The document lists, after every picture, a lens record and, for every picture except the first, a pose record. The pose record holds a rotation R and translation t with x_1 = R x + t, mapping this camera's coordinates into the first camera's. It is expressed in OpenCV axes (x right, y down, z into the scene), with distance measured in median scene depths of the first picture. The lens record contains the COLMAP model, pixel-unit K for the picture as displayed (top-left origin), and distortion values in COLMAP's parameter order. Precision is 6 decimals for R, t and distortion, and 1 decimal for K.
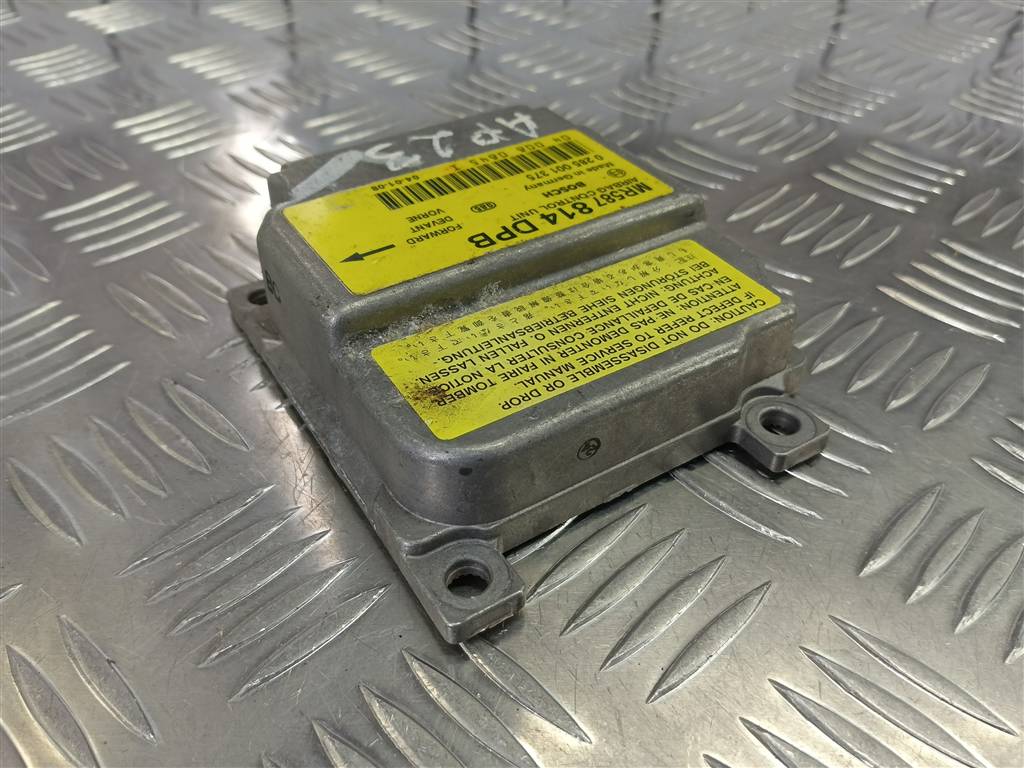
lens RADIAL K [[878.9, 0, 512.0], [0, 878.9, 384.0], [0, 0, 1]] dist [0.114116, -0.306726]
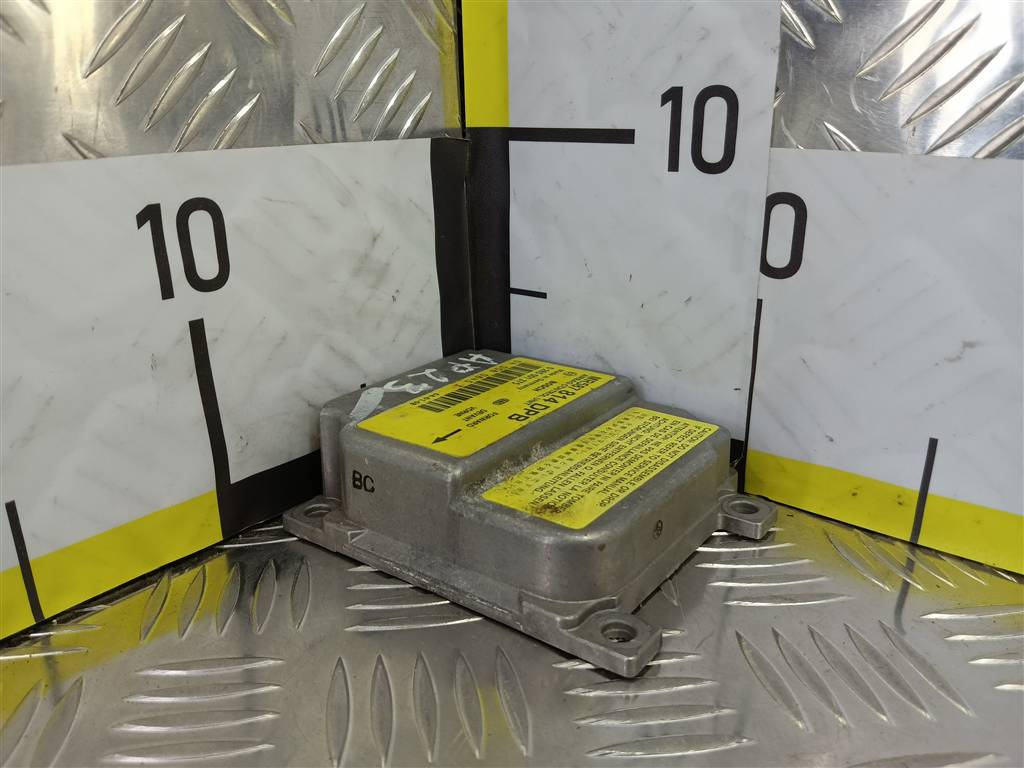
lens RADIAL K [[878.9, 0, 512.0], [0, 878.9, 384.0], [0, 0, 1]] dist [0.114116, -0.306726]
pose [[0.925914, -0.128810, 0.355094, -0.500578], [0.250166, 0.913457, -0.320956, 0.215821], [-0.283021, 0.386010, 0.878006, -0.204039]]
